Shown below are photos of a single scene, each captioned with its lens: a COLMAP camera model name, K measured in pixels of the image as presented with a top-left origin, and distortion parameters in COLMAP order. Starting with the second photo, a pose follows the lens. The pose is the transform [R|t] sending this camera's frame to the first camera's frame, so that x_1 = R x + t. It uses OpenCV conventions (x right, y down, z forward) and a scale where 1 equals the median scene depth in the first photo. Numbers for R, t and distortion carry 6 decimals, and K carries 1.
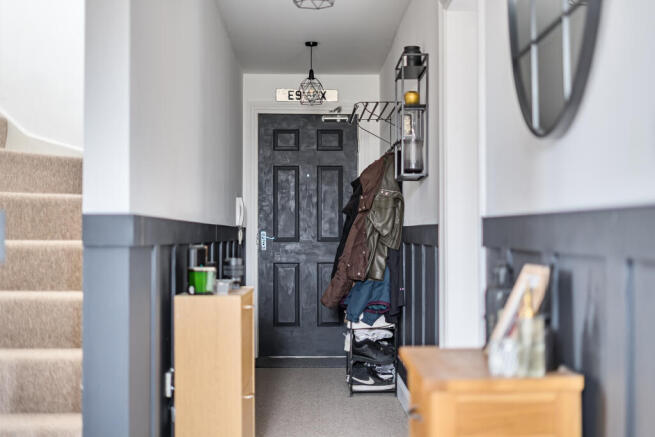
lens RADIAL K [[929.8, 0, 327.7], [0, 929.8, 219.0], [0, 0, 1]] dist [-0.041471, 0.000000]
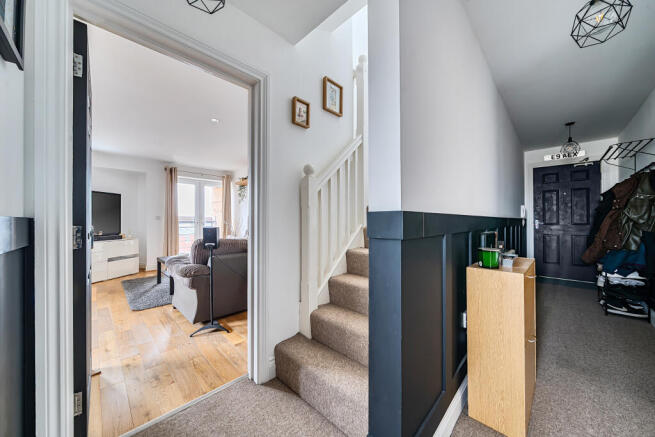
lens RADIAL K [[226.1, 0, 327.3], [0, 226.1, 219.9], [0, 0, 1]] dist [-0.007251, -0.000233]
pose [[0.688589, -0.004604, -0.725137, -0.026687], [0.015675, 0.999841, 0.008537, 0.000058], [0.724982, -0.017245, 0.688552, 0.286390]]
